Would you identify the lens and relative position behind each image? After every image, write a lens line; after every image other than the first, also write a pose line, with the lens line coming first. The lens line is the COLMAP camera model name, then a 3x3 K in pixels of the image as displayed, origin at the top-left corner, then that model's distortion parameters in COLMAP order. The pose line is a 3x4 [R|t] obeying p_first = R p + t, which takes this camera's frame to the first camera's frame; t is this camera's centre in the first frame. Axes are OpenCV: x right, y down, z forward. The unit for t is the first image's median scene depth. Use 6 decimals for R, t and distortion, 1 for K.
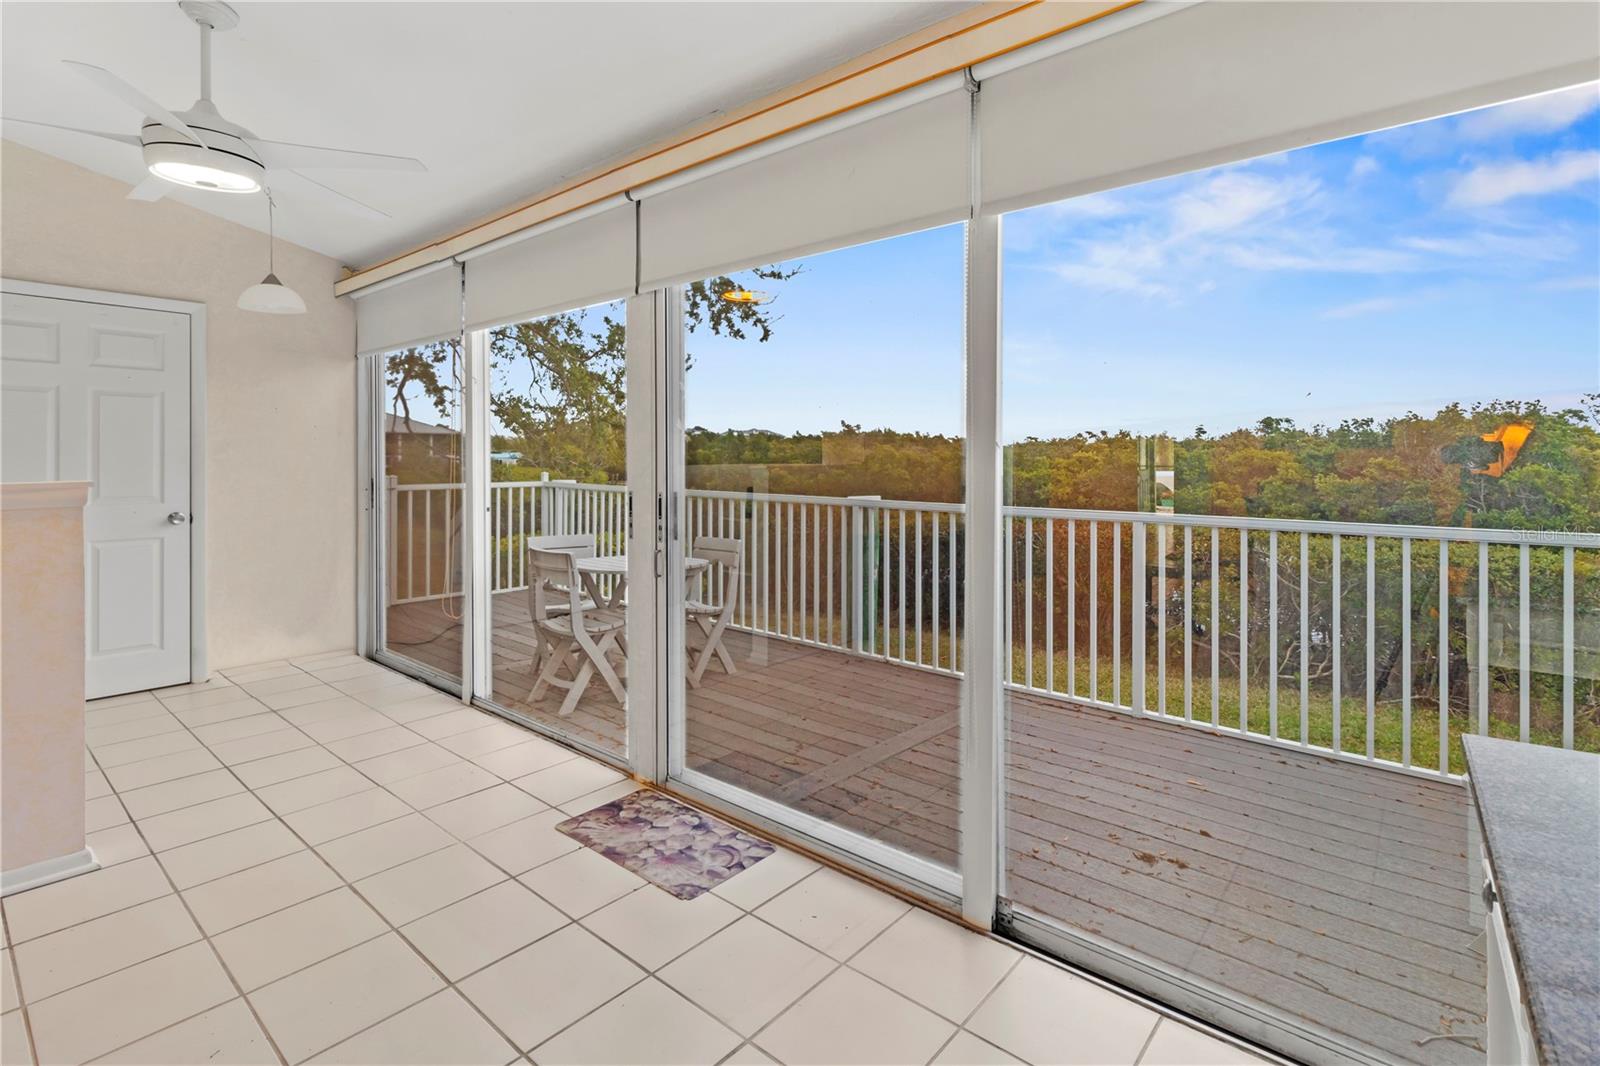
lens RADIAL K [[762.7, 0, 844.9], [0, 762.7, 456.8], [0, 0, 1]] dist [-0.009898, -0.000116]
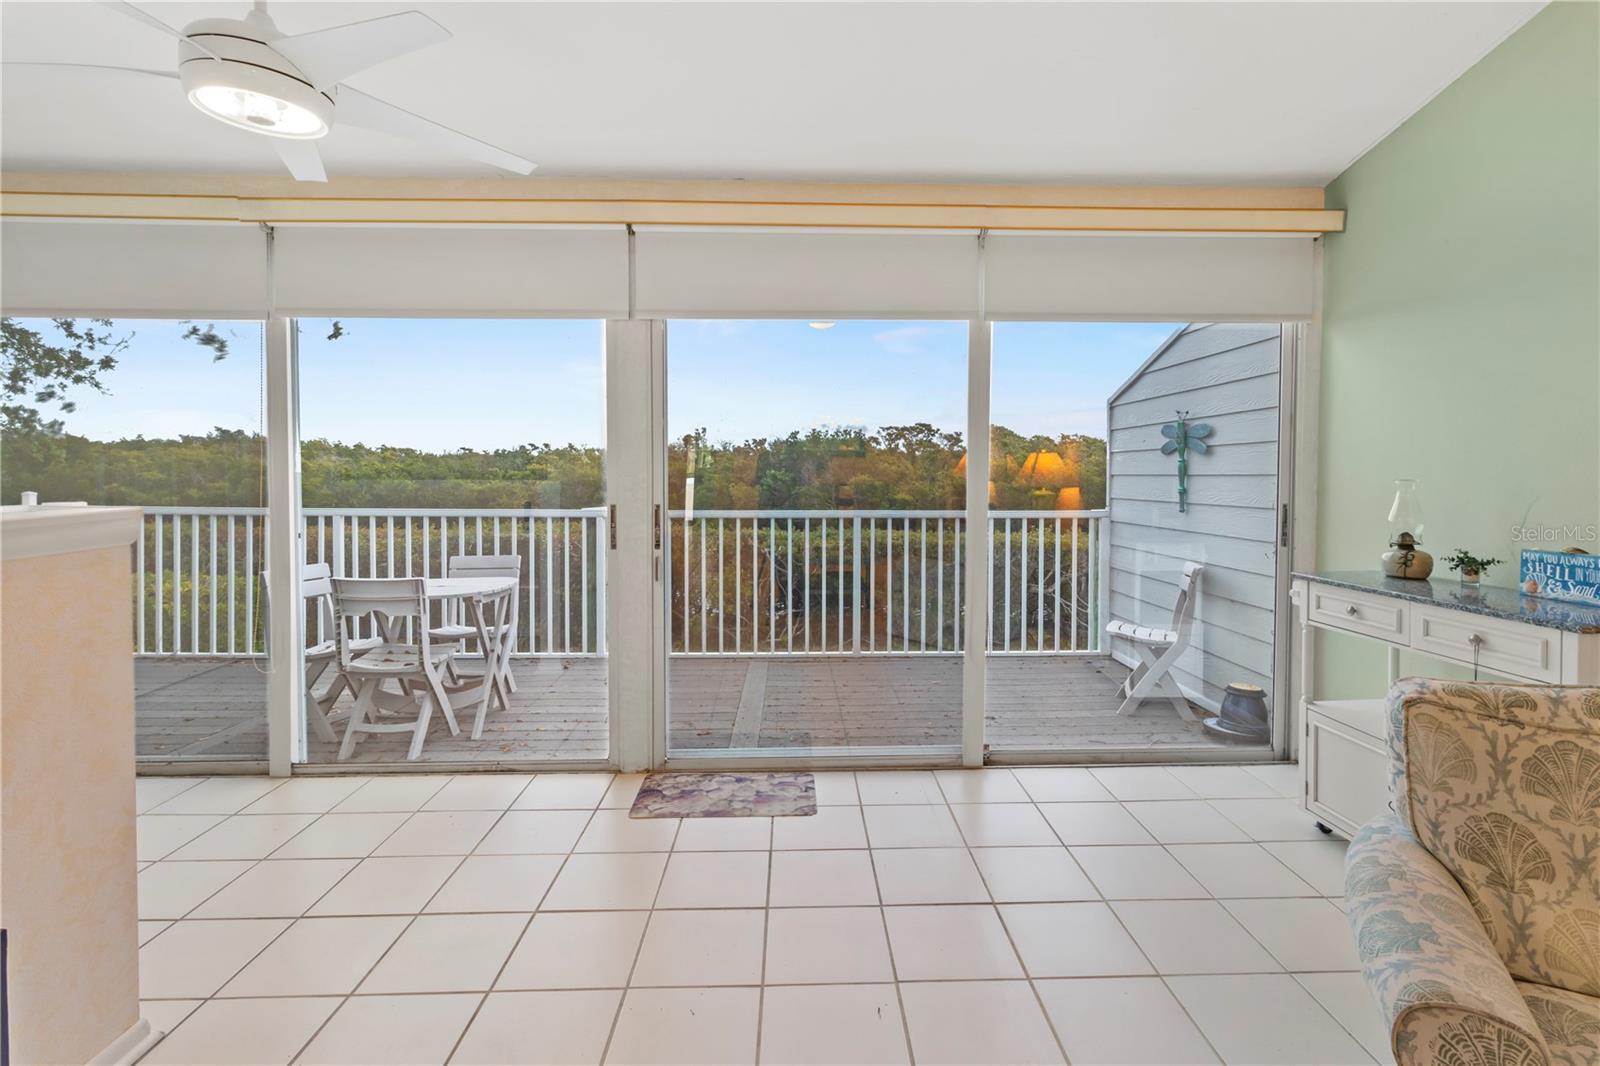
lens RADIAL K [[739.2, 0, 825.0], [0, 739.2, 485.0], [0, 0, 1]] dist [-0.012327, -0.000023]
pose [[0.747943, -0.013104, 0.663633, -0.787221], [-0.001911, 0.999758, 0.021894, -0.009849], [-0.663760, -0.017644, 0.747738, 0.034569]]
